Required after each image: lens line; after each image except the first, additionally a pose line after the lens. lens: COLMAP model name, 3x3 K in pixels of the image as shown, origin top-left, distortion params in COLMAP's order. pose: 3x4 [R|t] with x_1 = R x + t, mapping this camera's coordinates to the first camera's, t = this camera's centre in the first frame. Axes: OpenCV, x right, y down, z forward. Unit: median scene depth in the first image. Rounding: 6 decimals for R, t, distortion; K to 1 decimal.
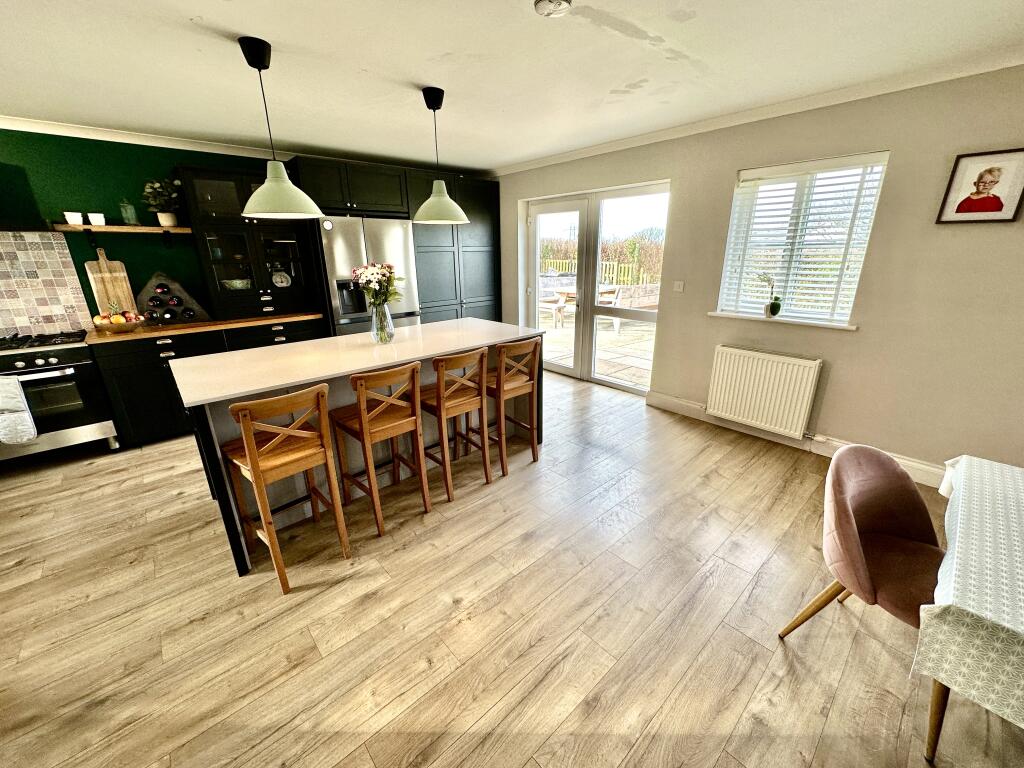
lens RADIAL K [[407.7, 0, 511.3], [0, 407.7, 384.0], [0, 0, 1]] dist [-0.000817, 0.000665]
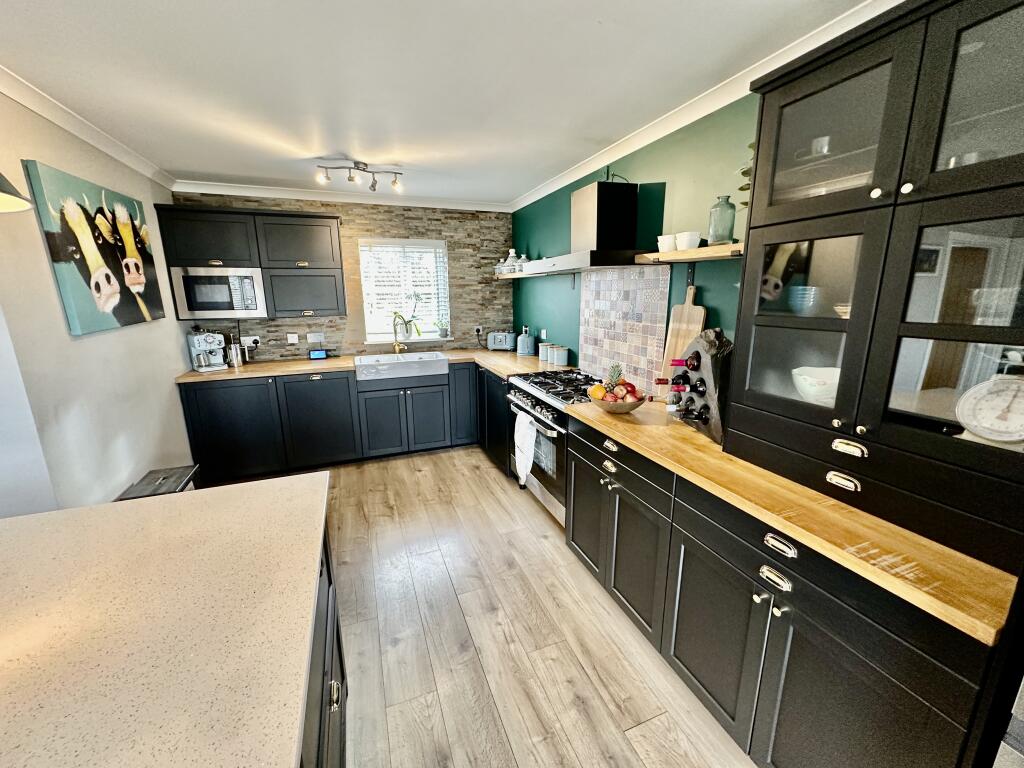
lens RADIAL K [[407.7, 0, 511.2], [0, 407.7, 382.9], [0, 0, 1]] dist [-0.000817, 0.000665]
pose [[-0.353355, 0.221289, -0.908940, -0.302238], [-0.278913, 0.902509, 0.328153, -0.340502], [0.892943, 0.369470, -0.257186, 1.009667]]
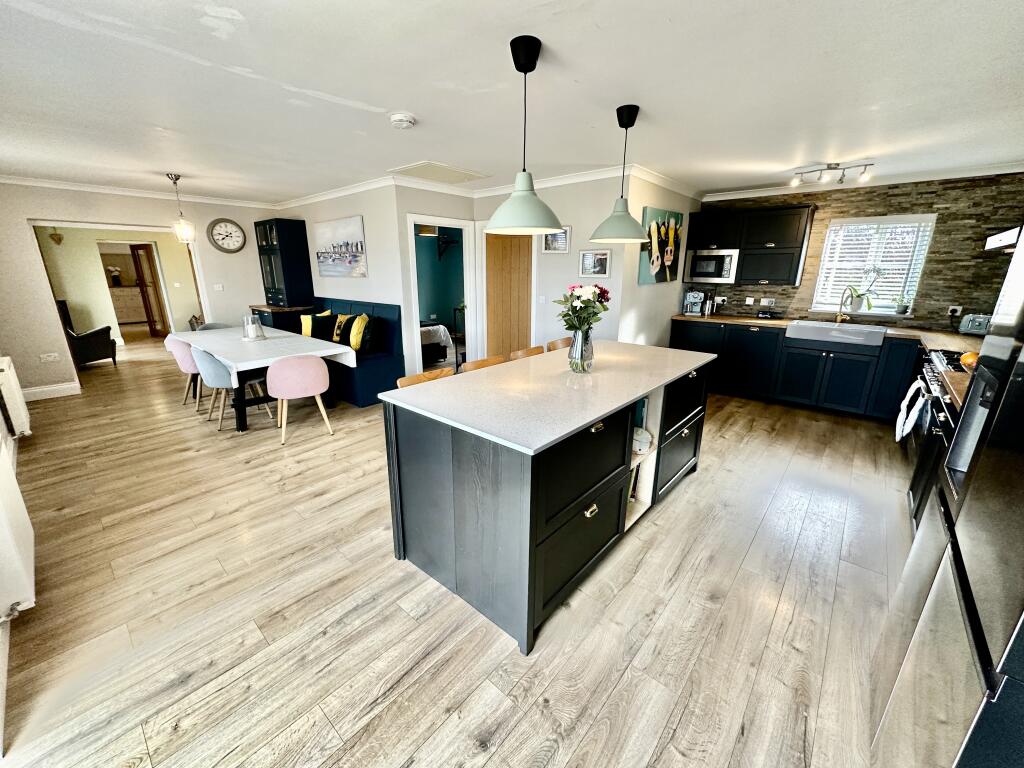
lens RADIAL K [[407.7, 0, 512.4], [0, 407.7, 382.6], [0, 0, 1]] dist [-0.000817, 0.000665]
pose [[-0.992431, 0.042057, -0.115375, -0.051815], [-0.029767, 0.829116, 0.558283, -0.495635], [0.119139, 0.557492, -0.821589, 1.487189]]
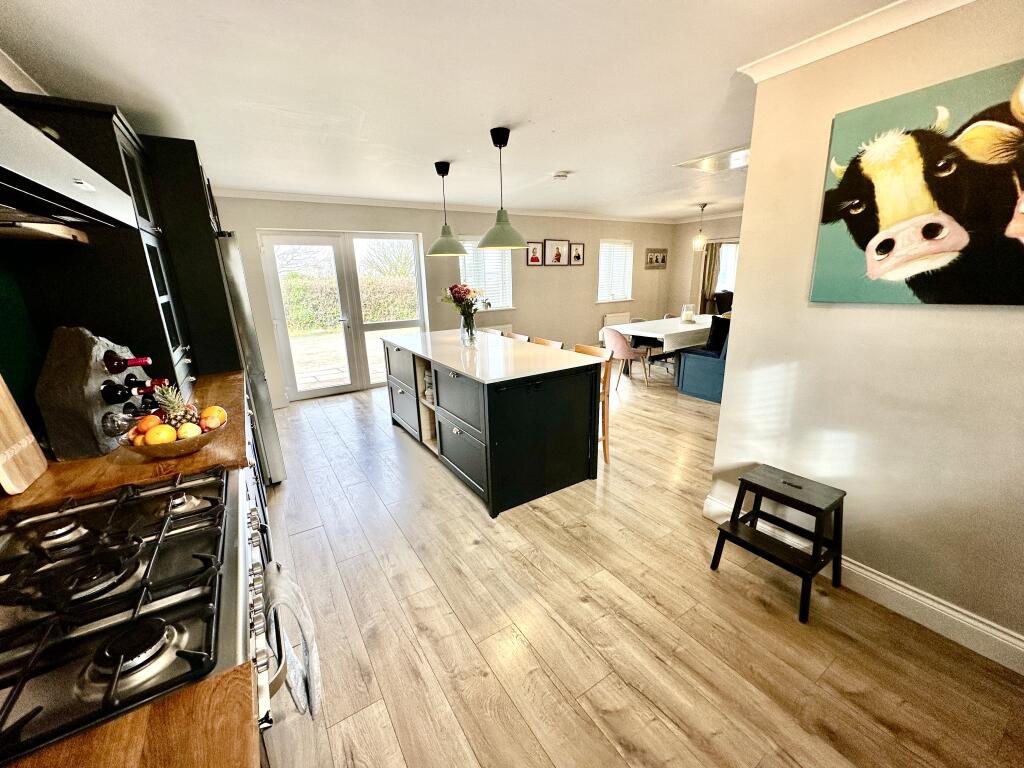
lens RADIAL K [[407.7, 0, 508.6], [0, 407.7, 382.3], [0, 0, 1]] dist [-0.000817, 0.000665]
pose [[0.162137, -0.249667, 0.954661, -1.324886], [0.333624, 0.924359, 0.185081, -0.165181], [-0.928659, 0.288489, 0.233167, 0.533305]]
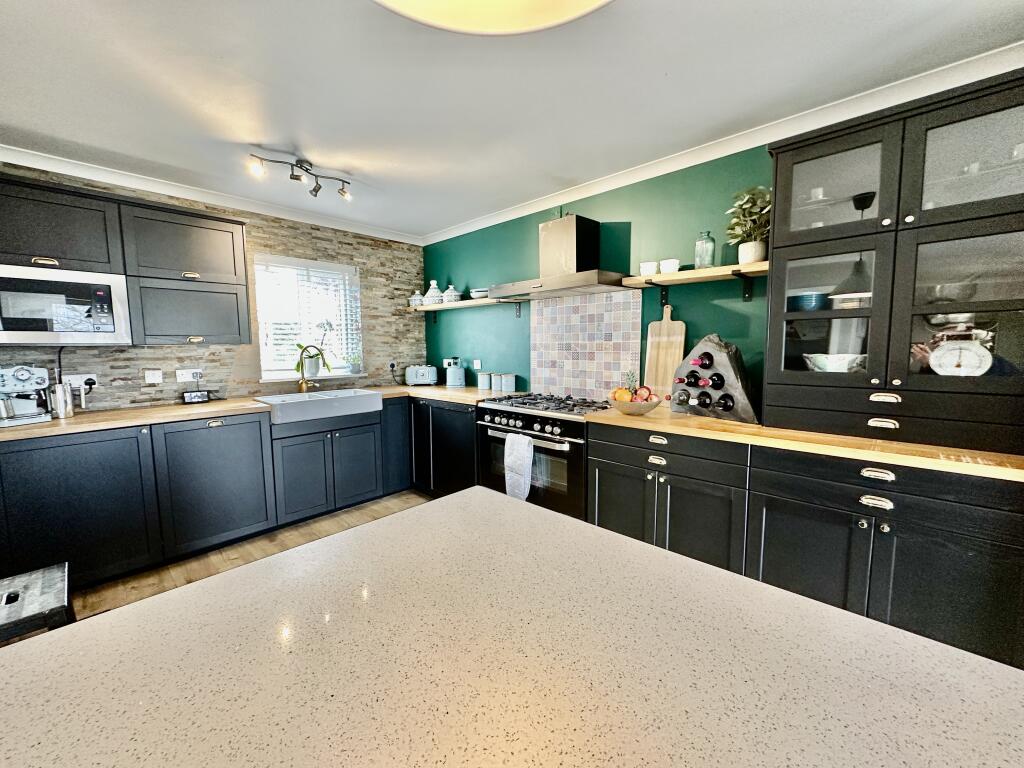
lens RADIAL K [[407.7, 0, 510.0], [0, 407.7, 384.8], [0, 0, 1]] dist [-0.000817, 0.000665]
pose [[0.084728, 0.109515, -0.990367, -0.266524], [-0.304355, 0.949283, 0.078934, -0.167098], [0.948783, 0.294735, 0.113762, 0.702808]]
